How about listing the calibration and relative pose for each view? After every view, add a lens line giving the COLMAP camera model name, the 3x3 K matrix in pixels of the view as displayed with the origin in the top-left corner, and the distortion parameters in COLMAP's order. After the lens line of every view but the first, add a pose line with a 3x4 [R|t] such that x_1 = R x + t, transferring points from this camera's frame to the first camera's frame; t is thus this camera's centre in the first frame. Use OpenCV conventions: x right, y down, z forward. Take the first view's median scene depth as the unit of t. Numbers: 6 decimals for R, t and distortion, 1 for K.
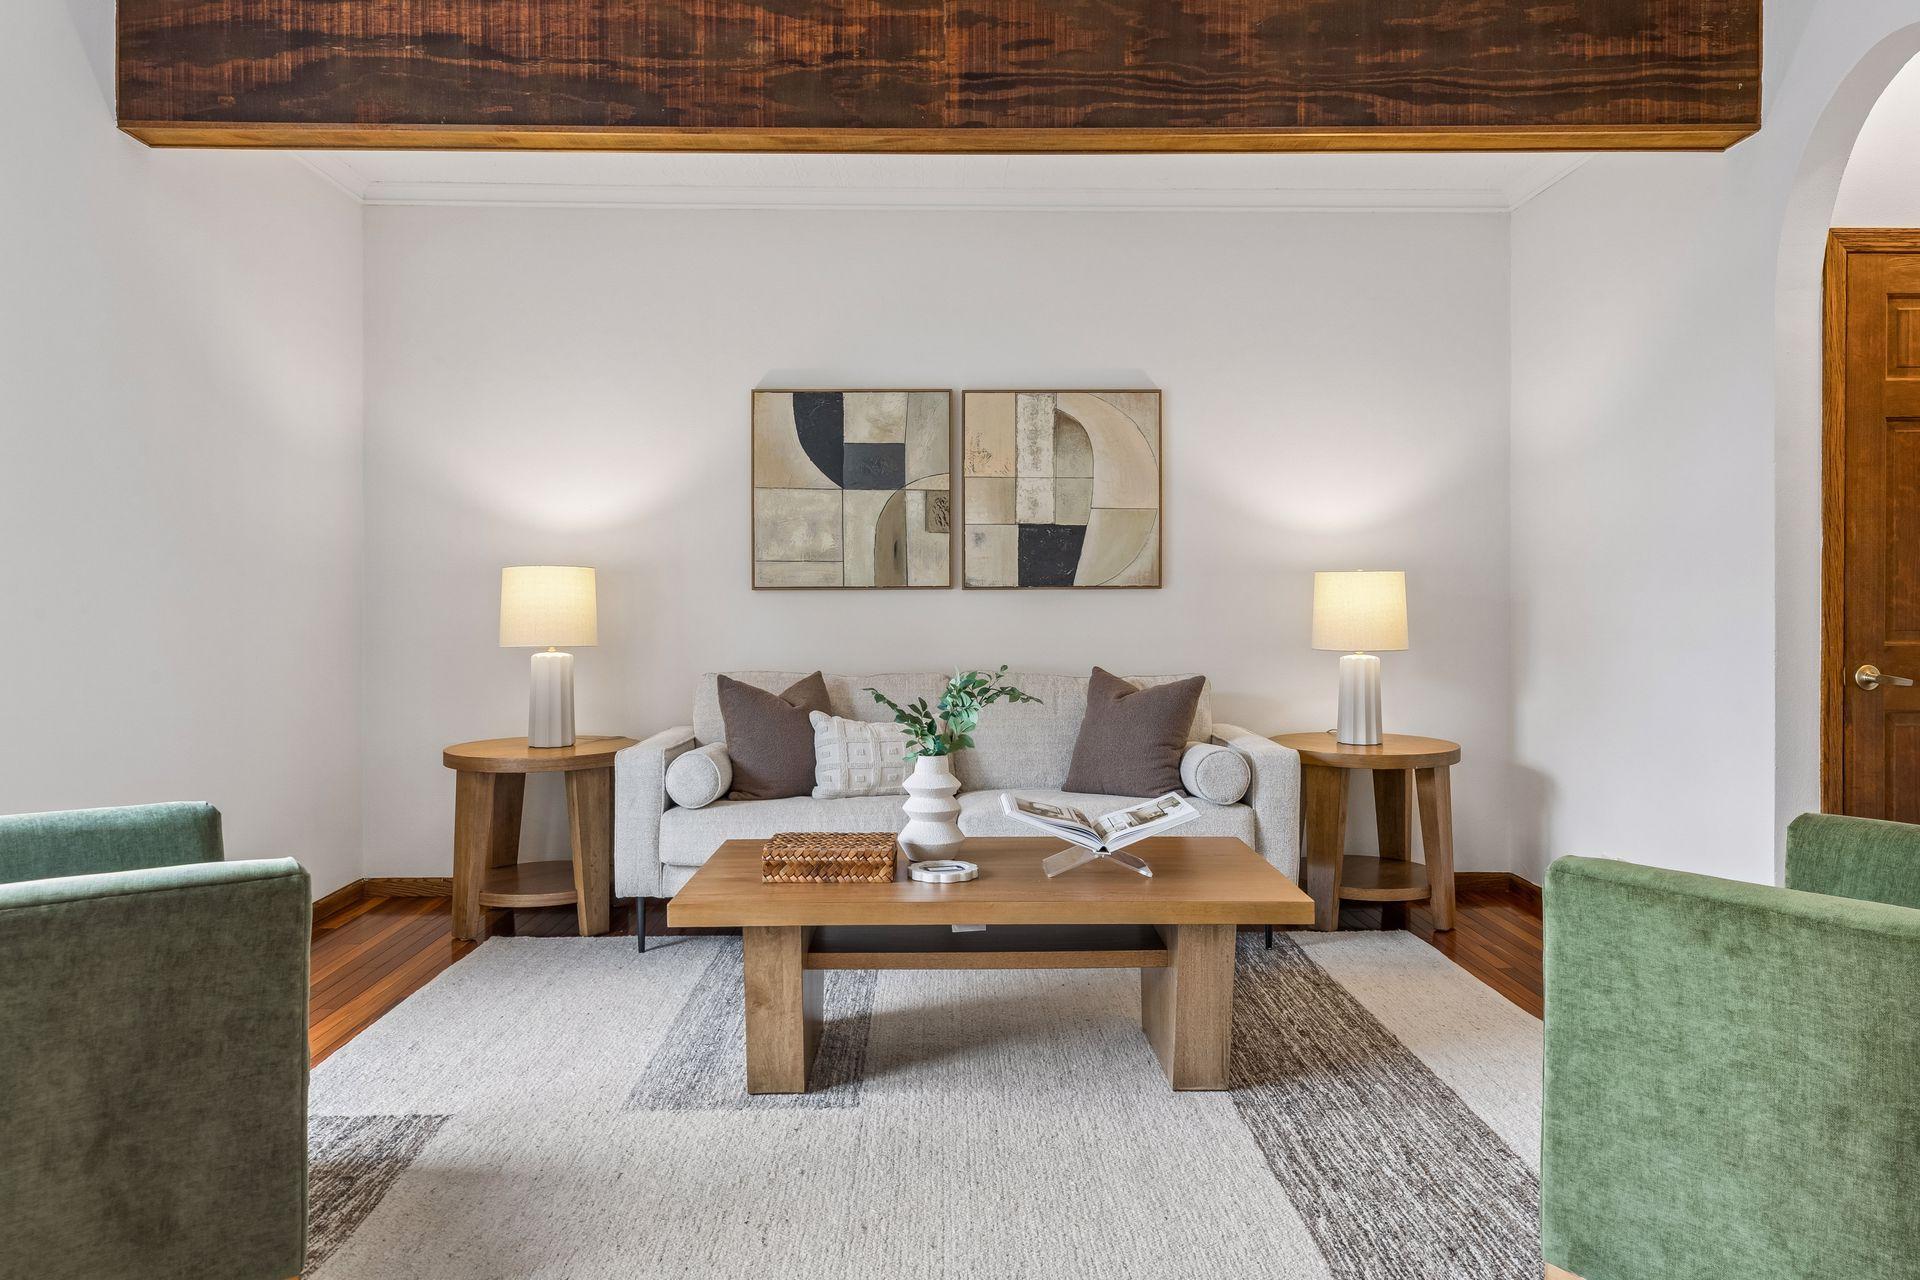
lens RADIAL K [[1251.1, 0, 974.1], [0, 1251.1, 601.4], [0, 0, 1]] dist [0.018475, -0.002775]
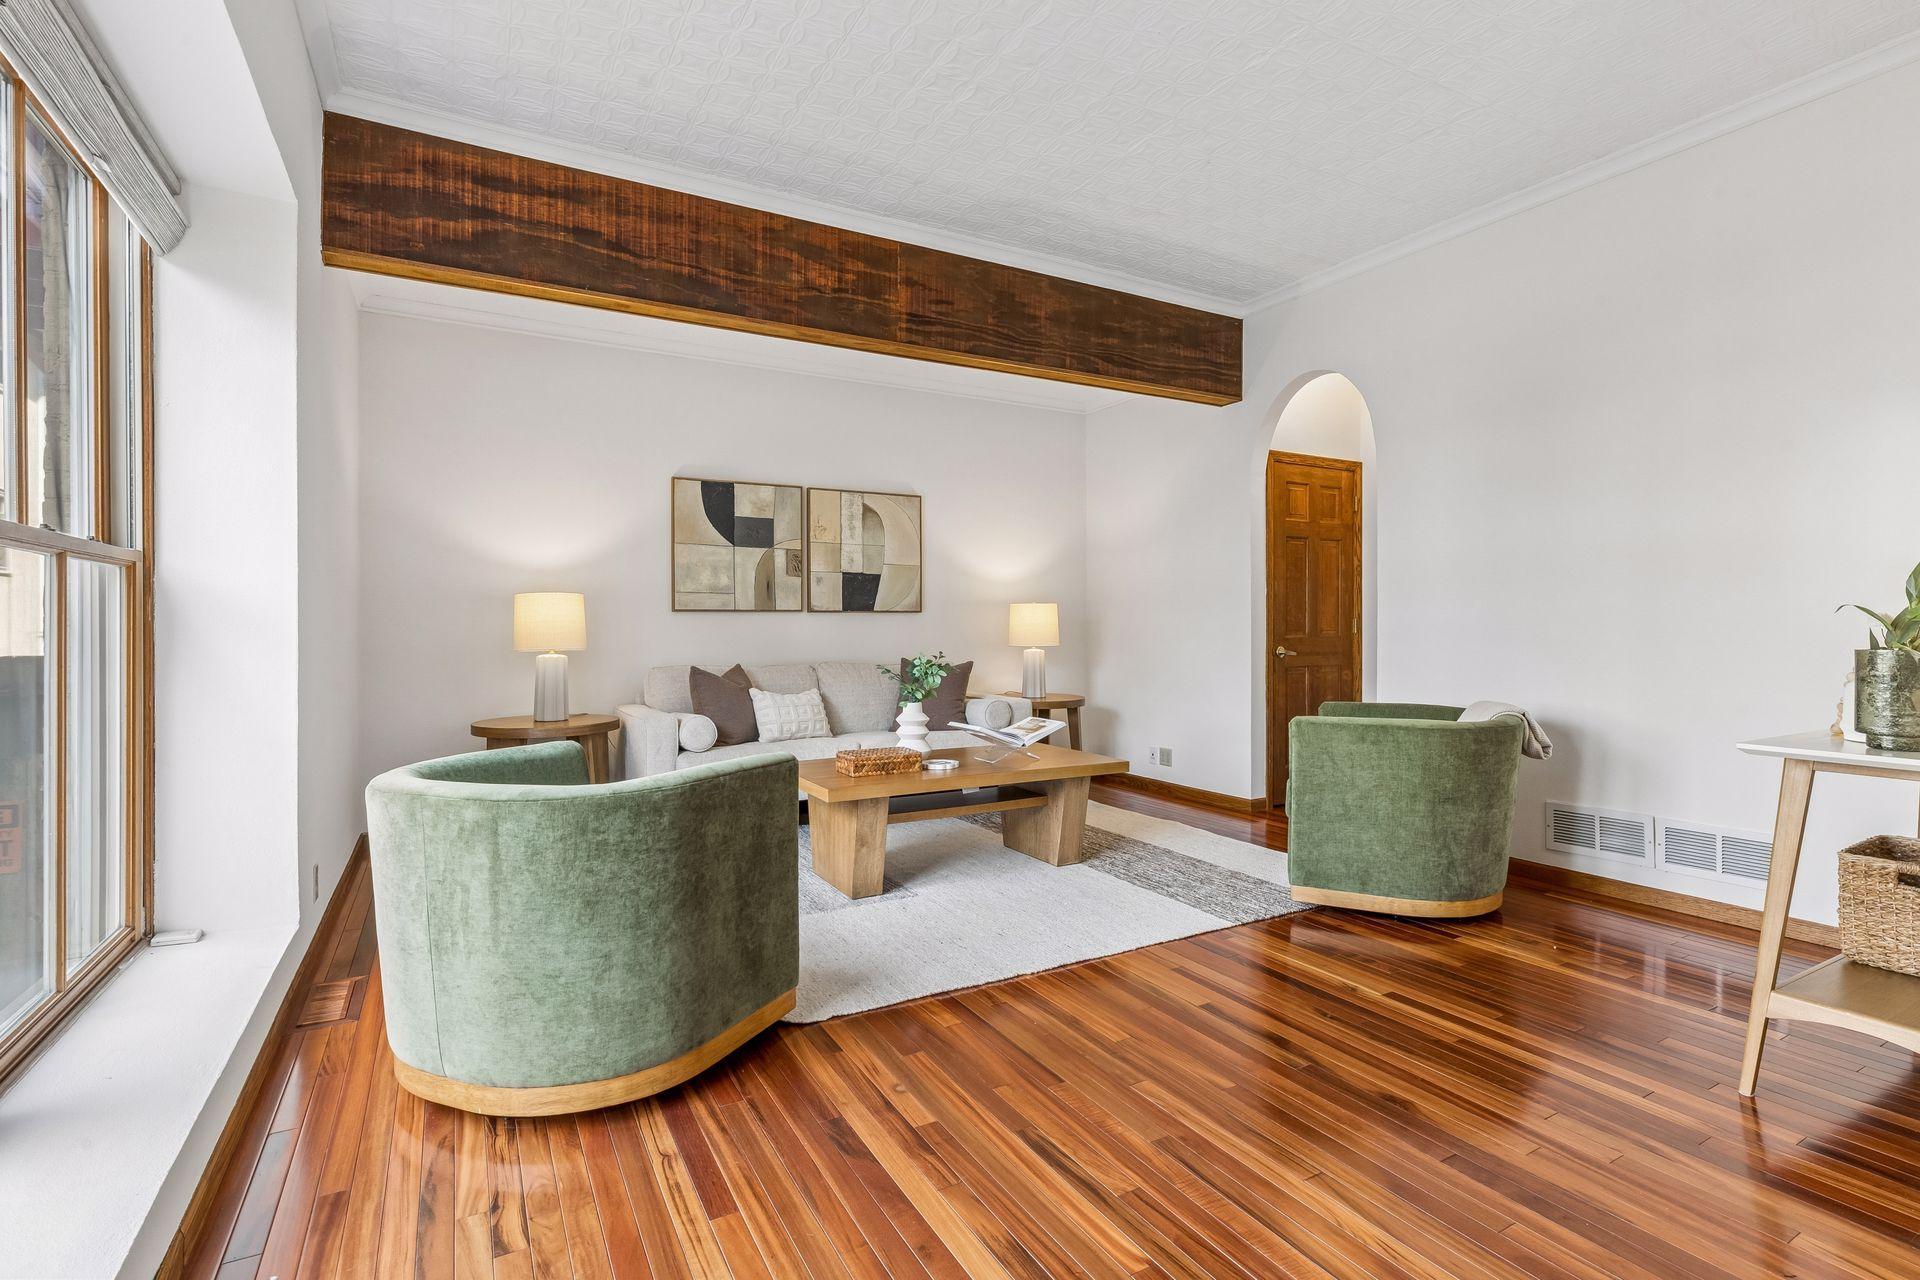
lens RADIAL K [[865.8, 0, 958.2], [0, 865.8, 632.8], [0, 0, 1]] dist [-0.002854, -0.000405]
pose [[0.888064, -0.003576, 0.459705, -0.501594], [0.003045, 0.999994, 0.001898, 0.021911], [-0.459709, -0.000286, 0.888070, -0.099832]]
